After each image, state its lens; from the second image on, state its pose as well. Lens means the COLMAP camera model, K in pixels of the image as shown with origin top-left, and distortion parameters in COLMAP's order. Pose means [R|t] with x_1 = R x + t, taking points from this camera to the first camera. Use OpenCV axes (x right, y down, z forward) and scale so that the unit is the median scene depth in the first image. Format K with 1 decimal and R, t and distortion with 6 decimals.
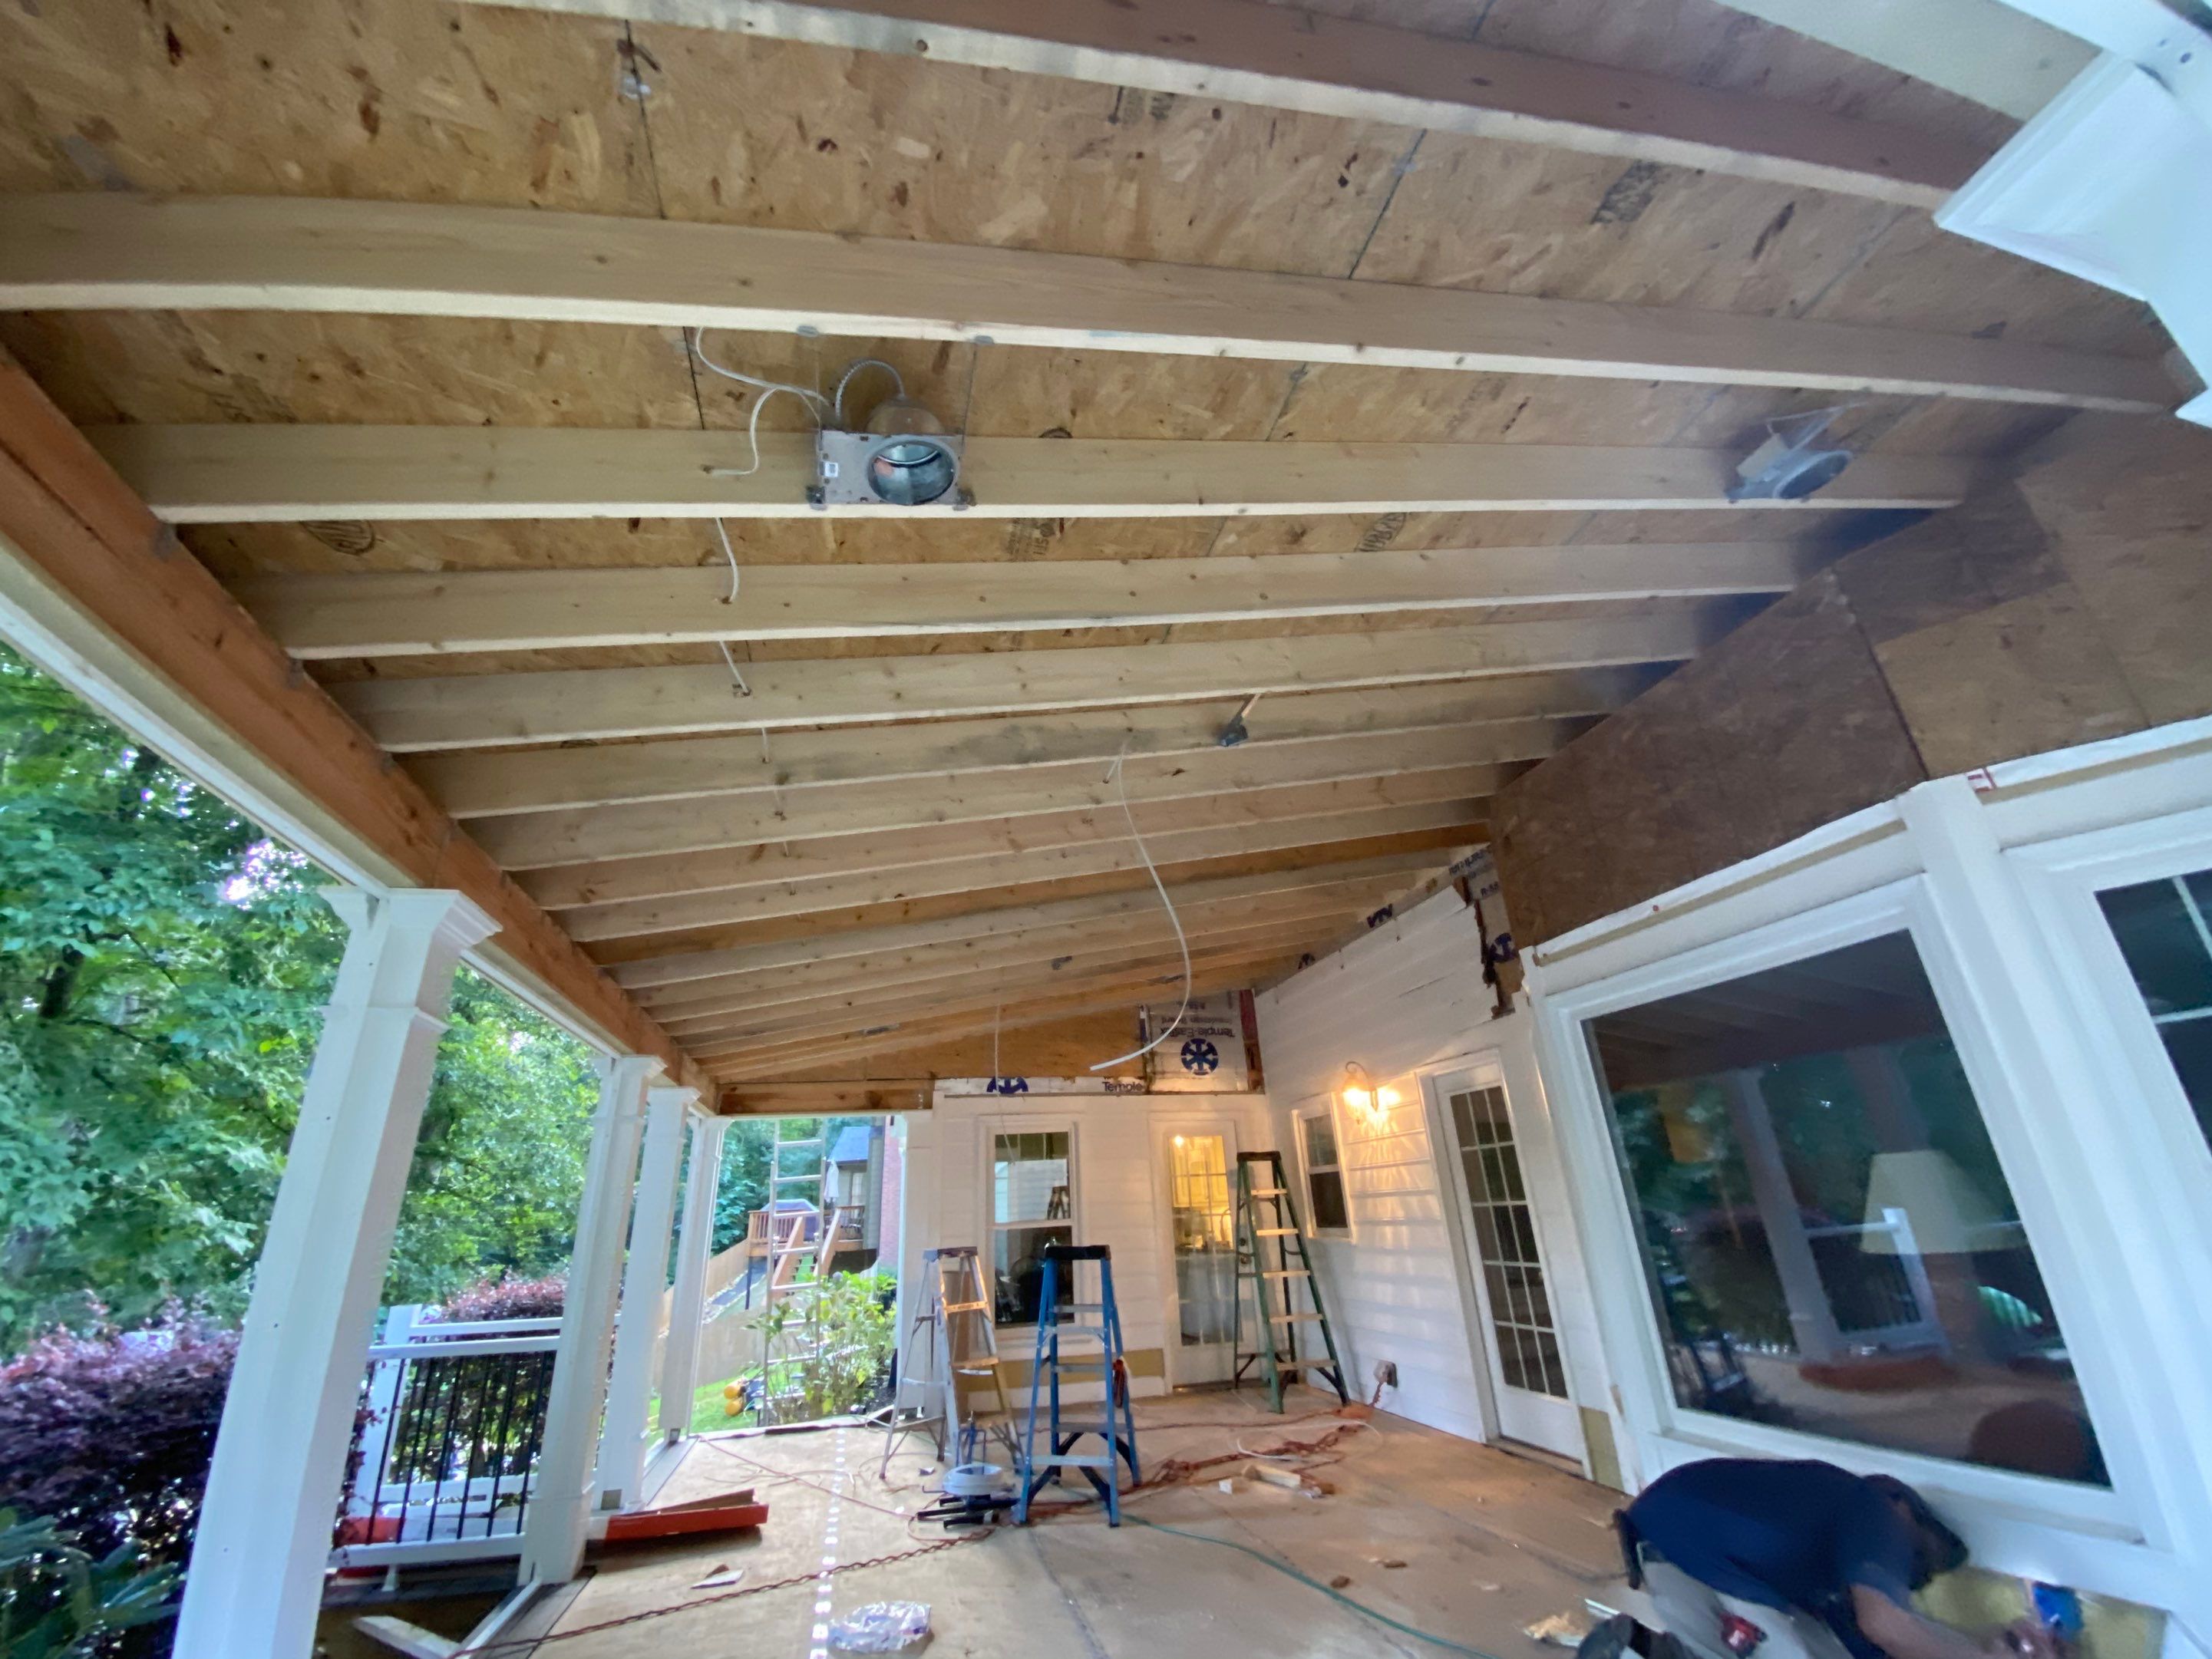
lens RADIAL K [[895.7, 0, 1106.0], [0, 895.7, 829.5], [0, 0, 1]] dist [0.051981, -0.040544]
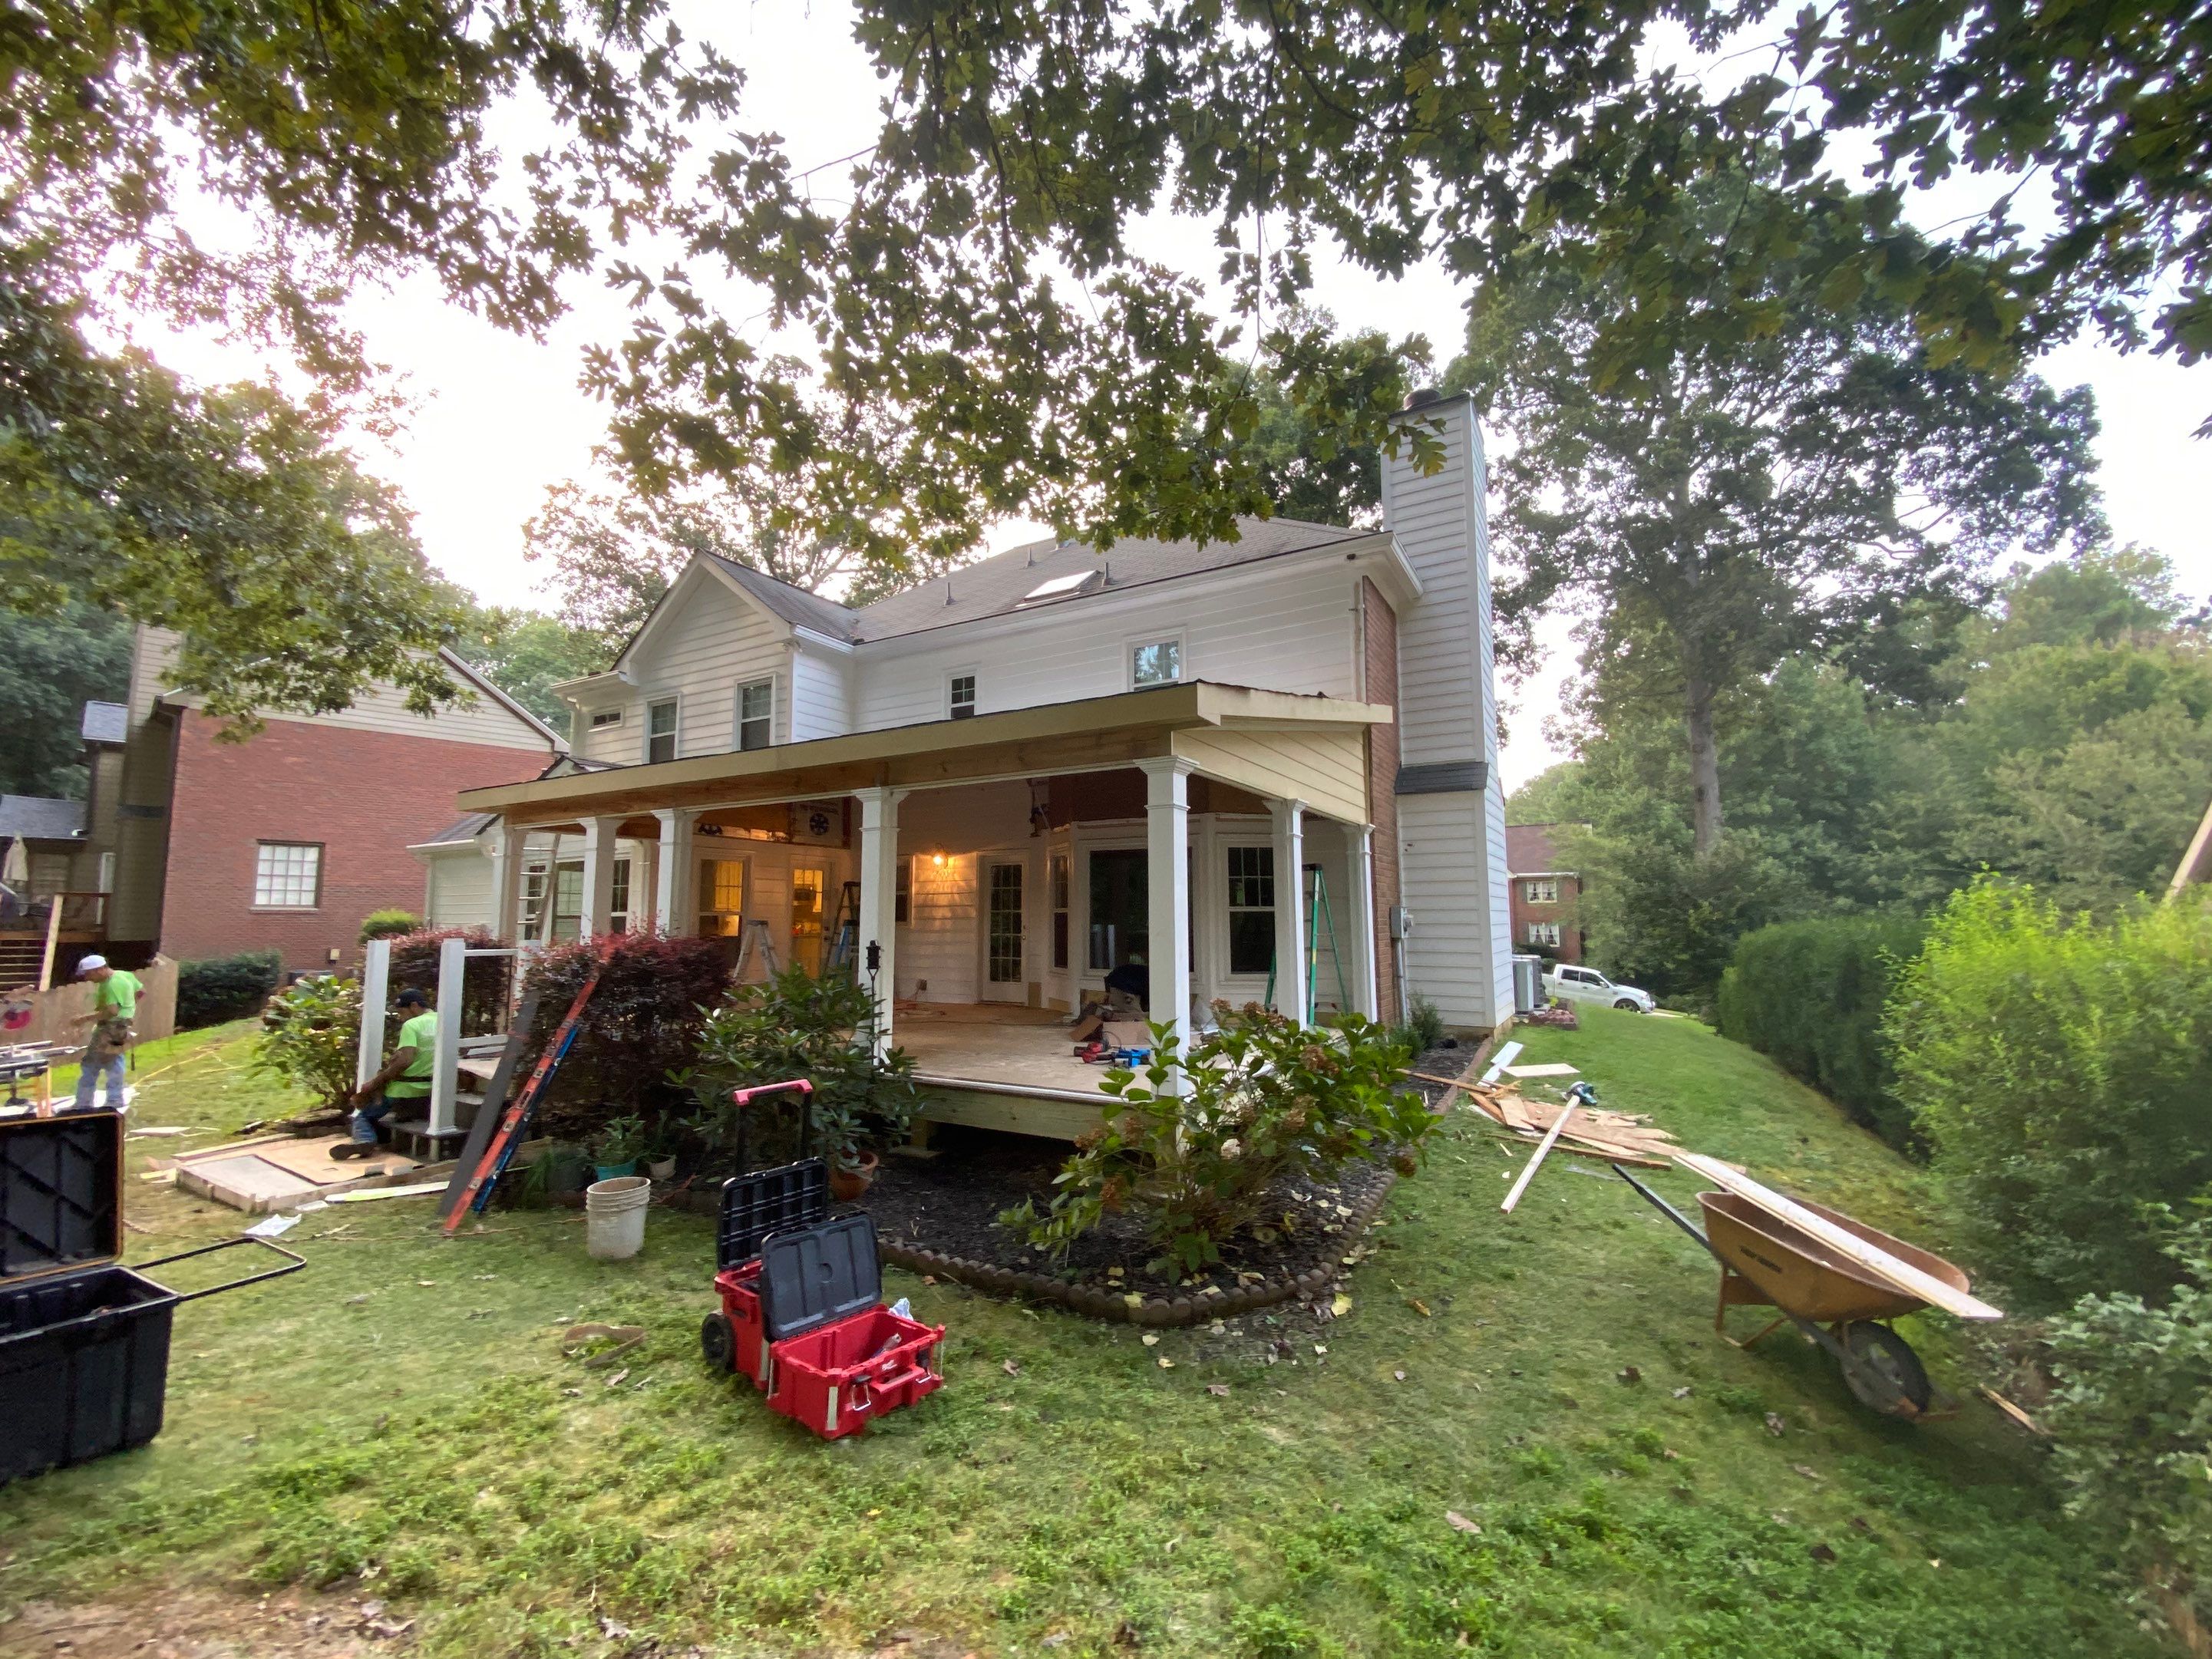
lens RADIAL K [[908.3, 0, 1106.0], [0, 908.3, 829.5], [0, 0, 1]] dist [0.028101, -0.022983]
pose [[0.702415, 0.117969, 0.701924, -0.893382], [-0.304917, 0.940968, 0.146986, -0.178983], [-0.643148, -0.317274, 0.696921, -0.622493]]
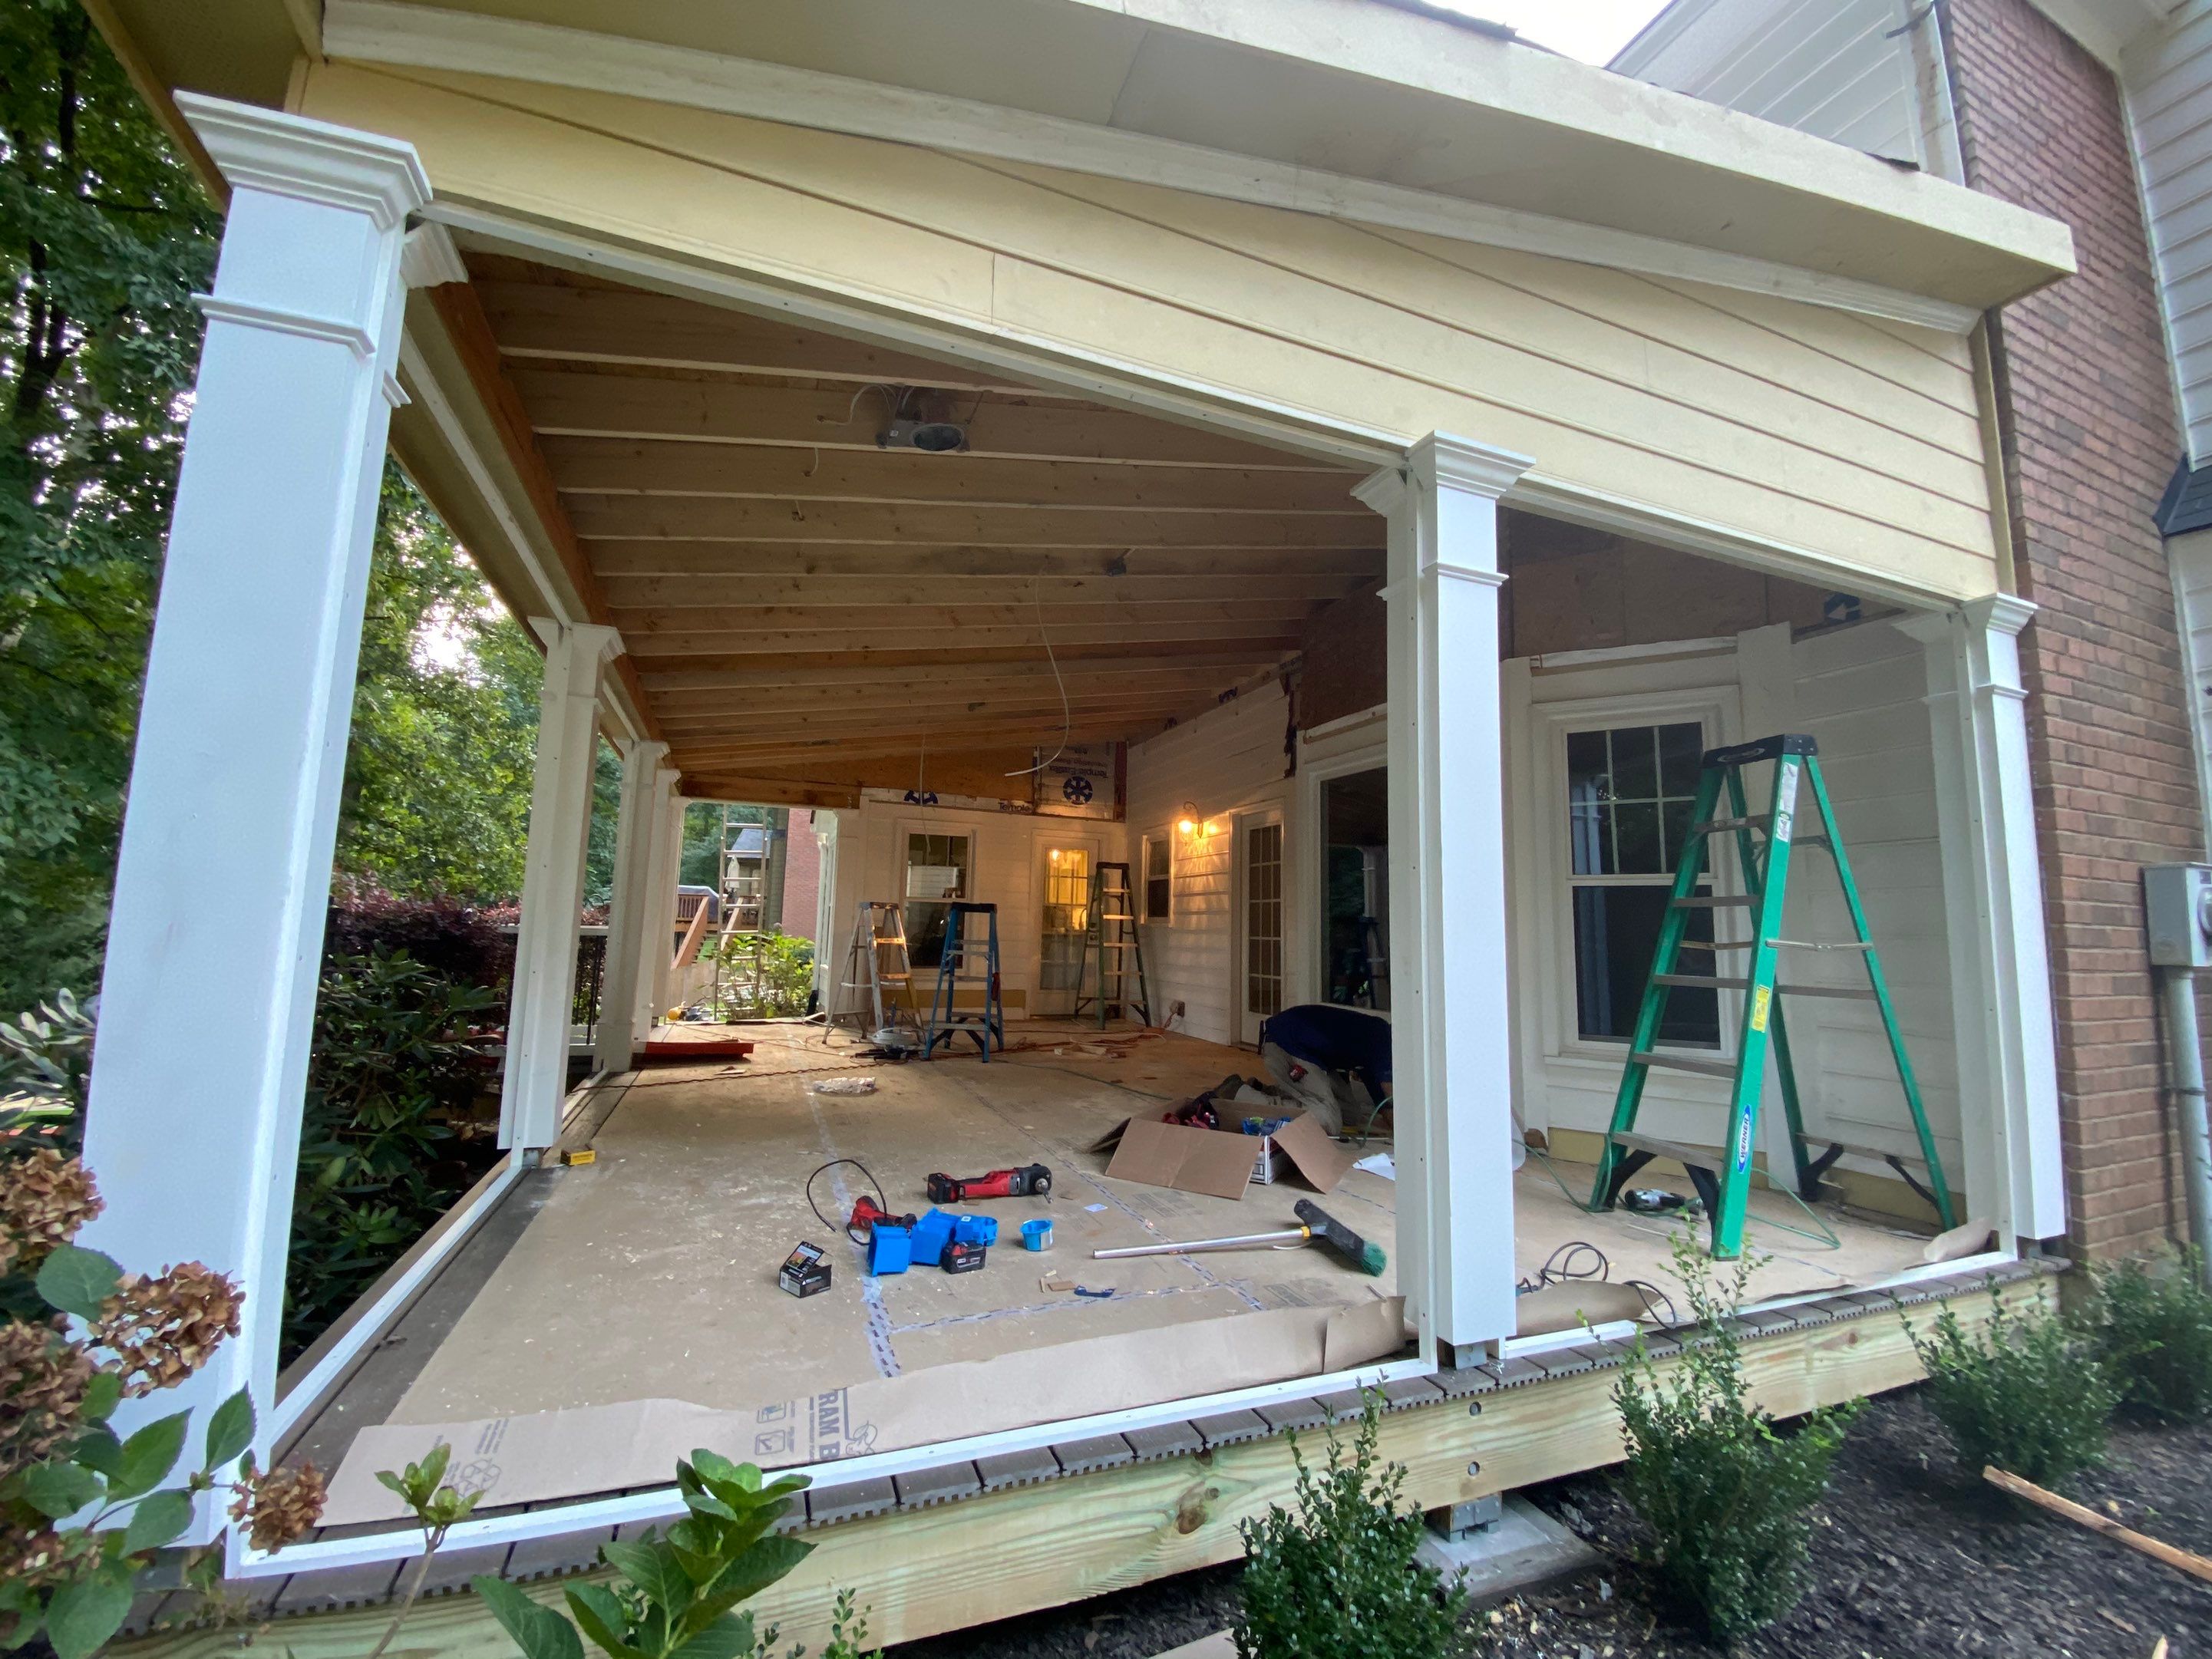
lens RADIAL K [[896.0, 0, 1106.0], [0, 896.0, 829.5], [0, 0, 1]] dist [0.026486, -0.020851]
pose [[0.988082, 0.088685, 0.125813, -0.011344], [-0.120275, 0.954896, 0.271492, -0.049854], [-0.096061, -0.283388, 0.954182, -0.273566]]
